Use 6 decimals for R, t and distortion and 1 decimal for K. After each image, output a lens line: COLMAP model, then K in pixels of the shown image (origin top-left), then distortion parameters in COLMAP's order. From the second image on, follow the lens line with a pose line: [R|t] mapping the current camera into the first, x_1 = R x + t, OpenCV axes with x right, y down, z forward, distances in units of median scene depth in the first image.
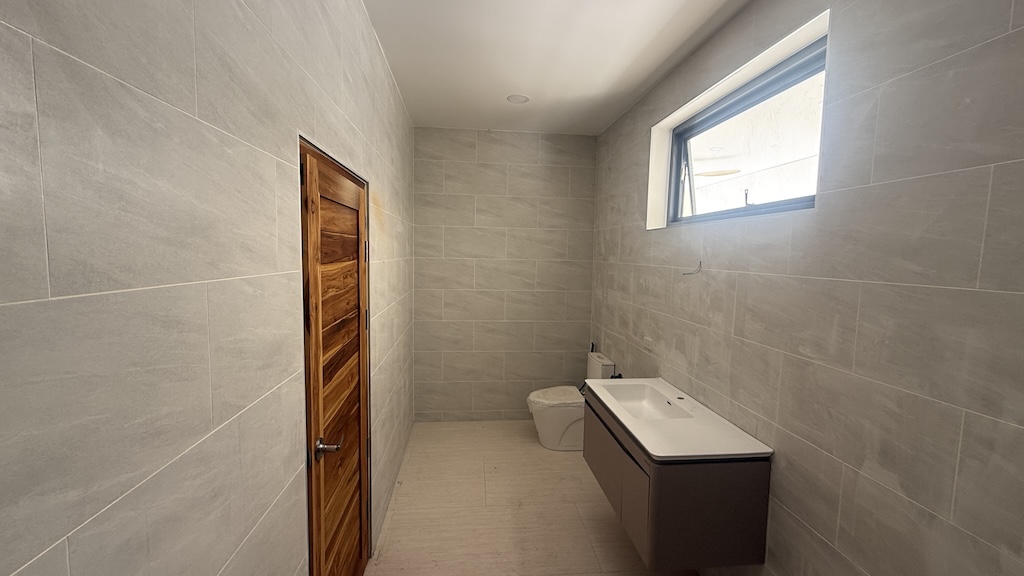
lens RADIAL K [[408.6, 0, 512.0], [0, 408.6, 288.0], [0, 0, 1]] dist [0.009835, 0.000109]
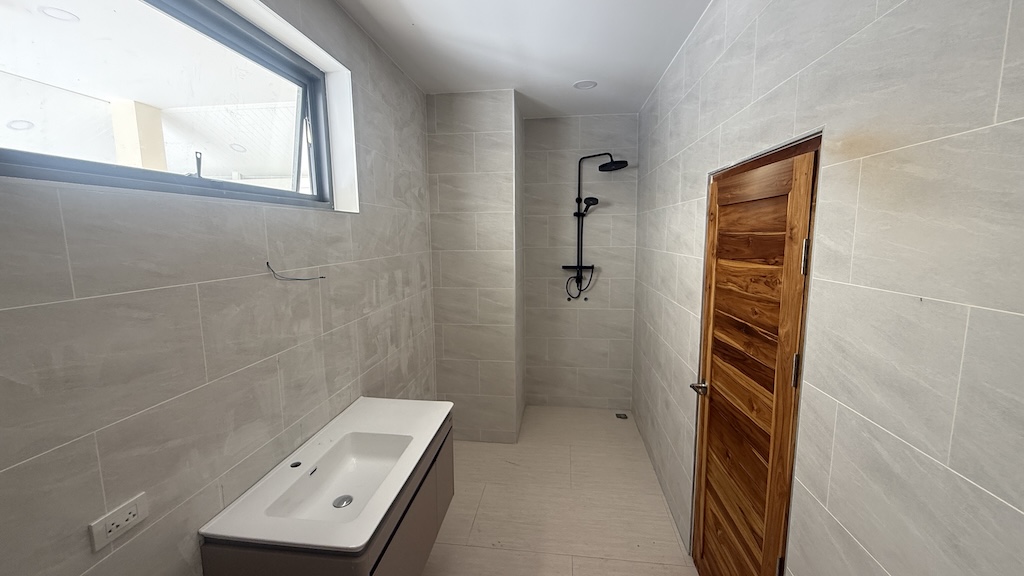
lens RADIAL K [[408.6, 0, 512.0], [0, 408.6, 288.0], [0, 0, 1]] dist [0.009835, 0.000109]
pose [[-0.973670, -0.041763, 0.224102, -0.088257], [0.008973, 0.975292, 0.220740, -0.188195], [-0.227784, 0.216939, -0.949238, 1.746829]]
